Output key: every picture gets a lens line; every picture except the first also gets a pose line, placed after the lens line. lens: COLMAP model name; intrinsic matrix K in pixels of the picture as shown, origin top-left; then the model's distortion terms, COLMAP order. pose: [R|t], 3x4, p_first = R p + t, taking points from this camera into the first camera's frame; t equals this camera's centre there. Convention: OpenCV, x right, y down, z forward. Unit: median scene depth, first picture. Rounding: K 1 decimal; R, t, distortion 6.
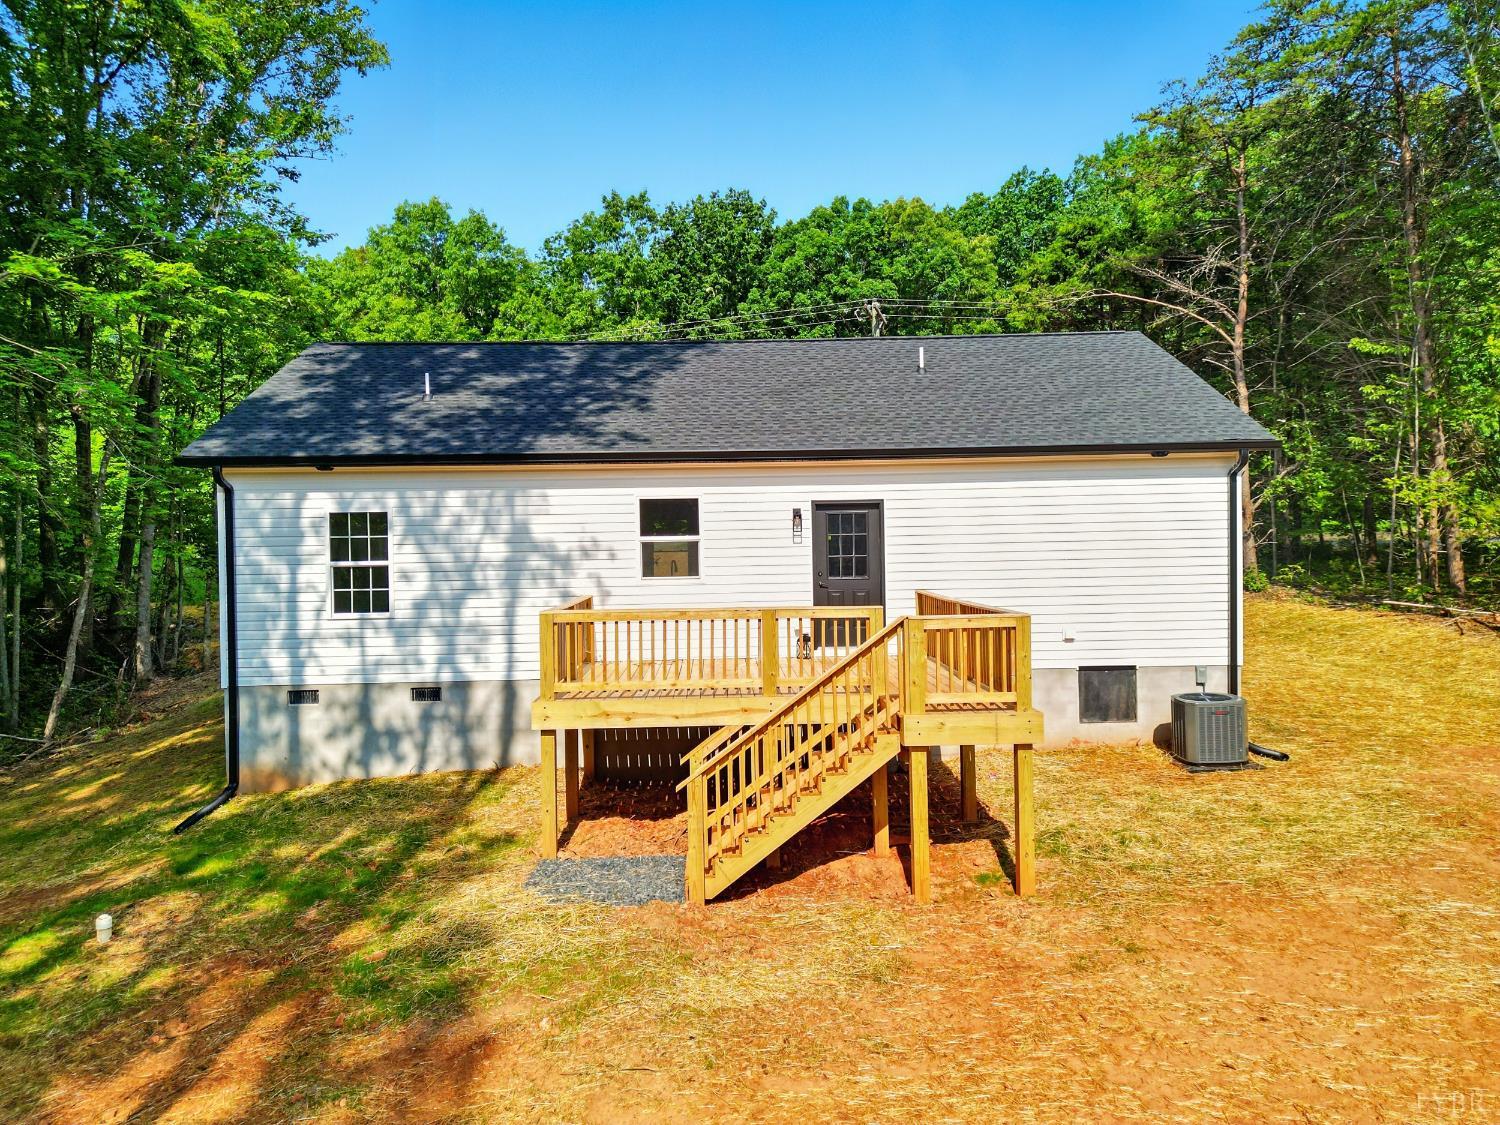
lens RADIAL K [[1054.7, 0, 750.0], [0, 1054.7, 562.5], [0, 0, 1]] dist [0.078346, -0.070390]
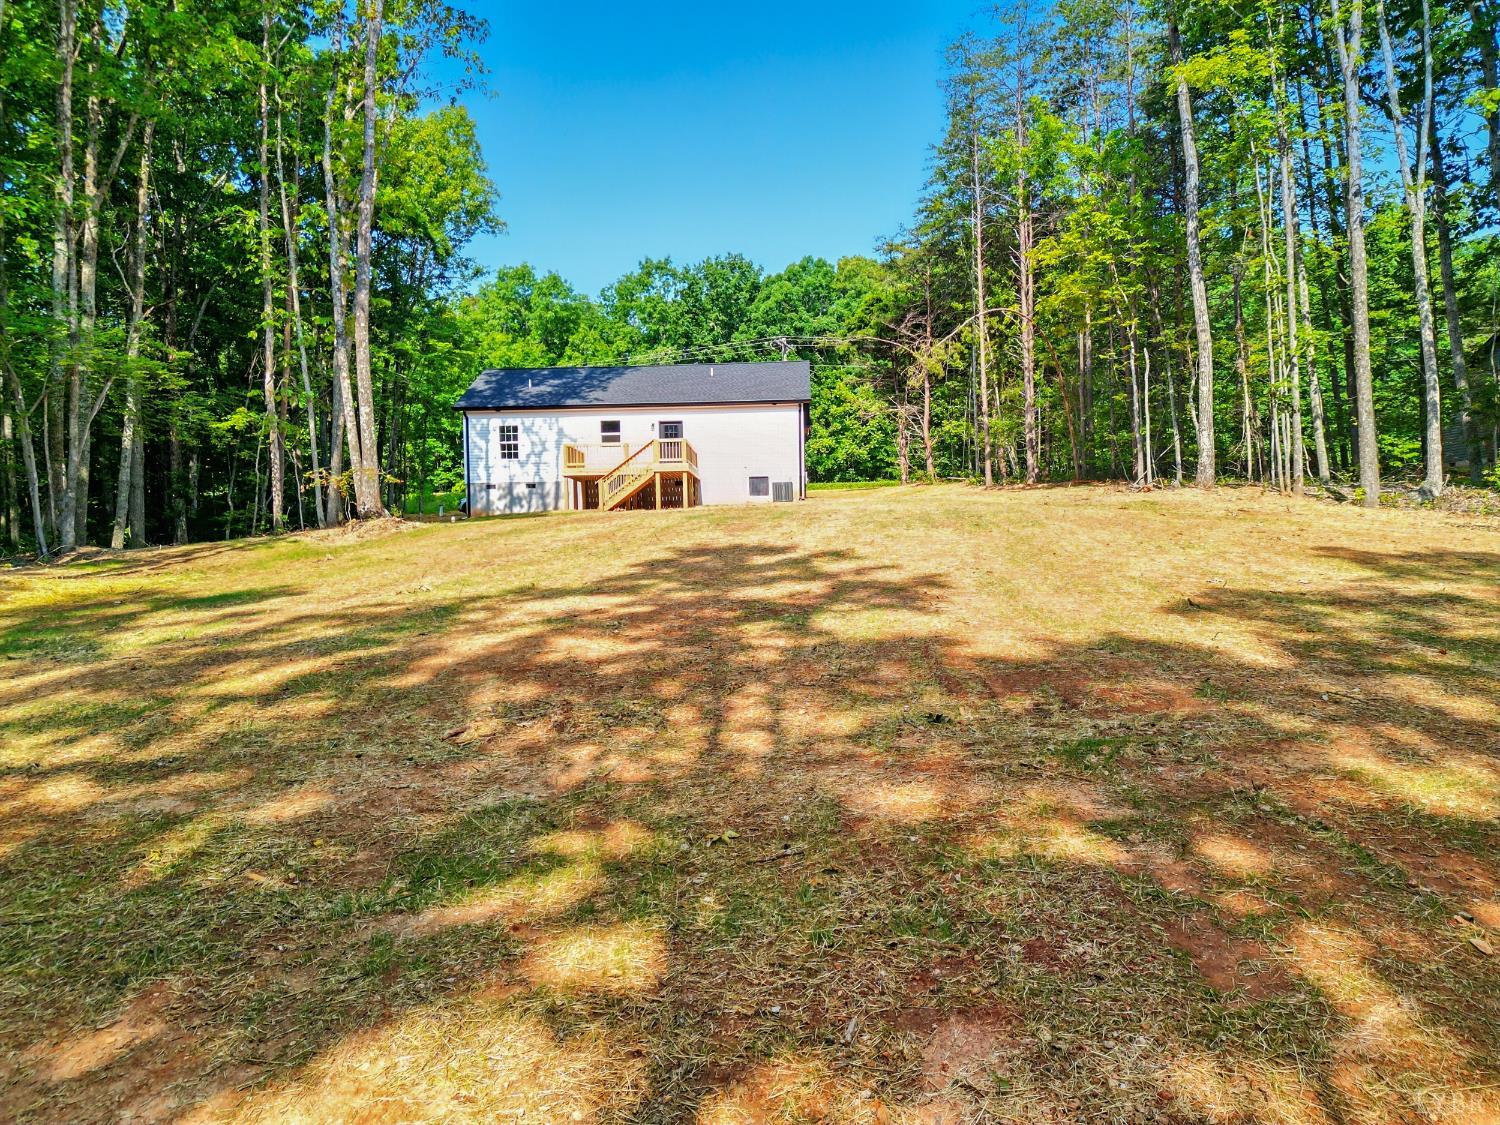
lens RADIAL K [[1054.7, 0, 750.0], [0, 1054.7, 562.5], [0, 0, 1]] dist [0.078346, -0.070390]
pose [[0.997379, -0.002501, -0.072305, 0.526064], [0.001613, 0.999923, -0.012337, 0.375554], [0.072330, 0.012189, 0.997306, -1.920458]]
